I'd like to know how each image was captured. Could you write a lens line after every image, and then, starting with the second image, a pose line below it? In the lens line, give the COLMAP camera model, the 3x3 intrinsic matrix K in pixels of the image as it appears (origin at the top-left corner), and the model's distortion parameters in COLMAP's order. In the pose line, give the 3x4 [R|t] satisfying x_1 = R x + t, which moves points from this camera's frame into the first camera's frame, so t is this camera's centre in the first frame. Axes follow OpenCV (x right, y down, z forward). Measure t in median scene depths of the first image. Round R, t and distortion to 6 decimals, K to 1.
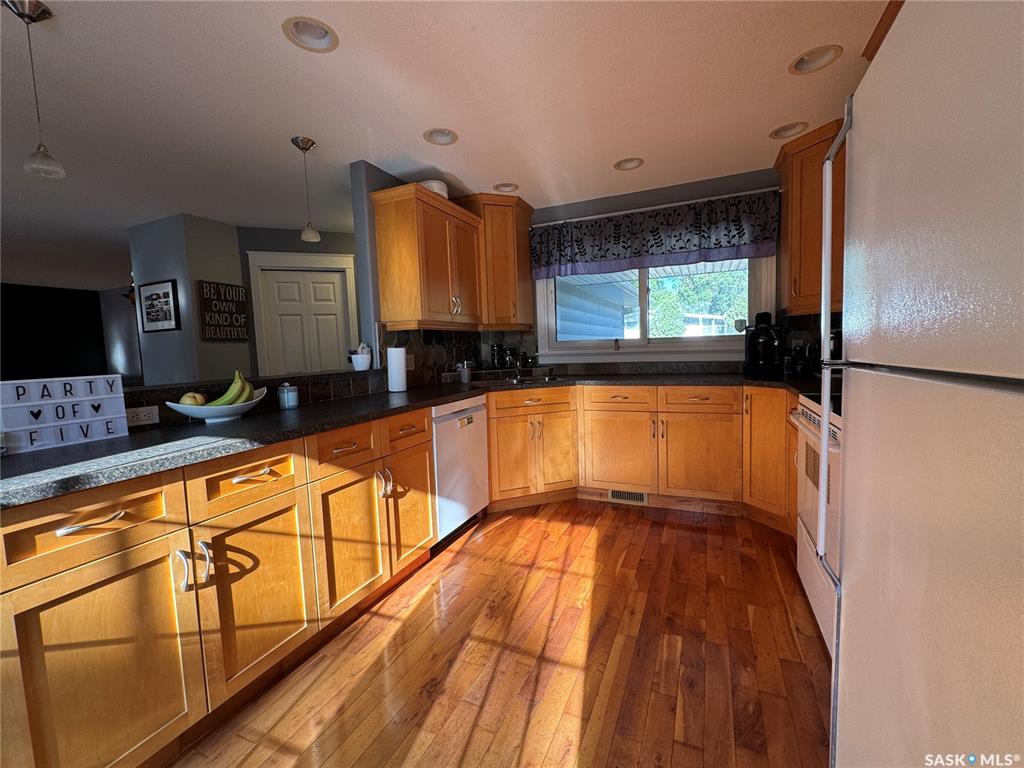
lens RADIAL K [[420.7, 0, 512.0], [0, 420.7, 384.0], [0, 0, 1]] dist [-0.002077, 0.000153]
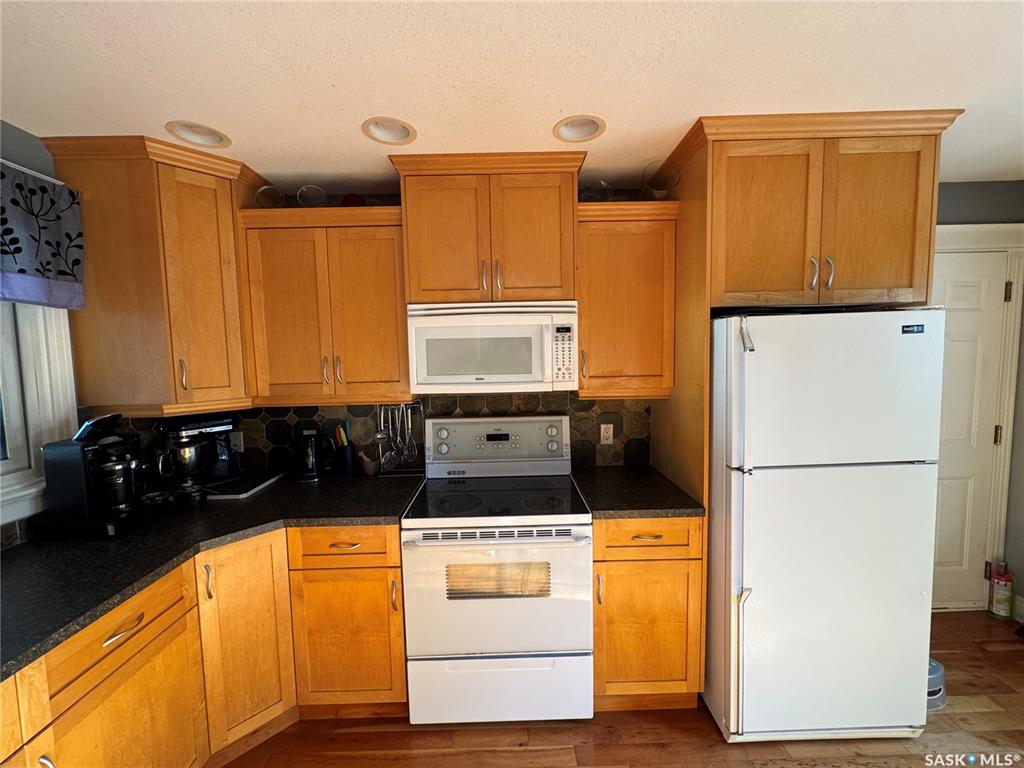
lens RADIAL K [[409.6, 0, 512.0], [0, 409.6, 384.0], [0, 0, 1]] dist [-0.002792, -0.000175]
pose [[-0.426350, -0.023132, 0.904263, -0.087689], [0.116743, 0.989905, 0.080366, -0.180400], [-0.896993, 0.139830, -0.419345, 0.708766]]
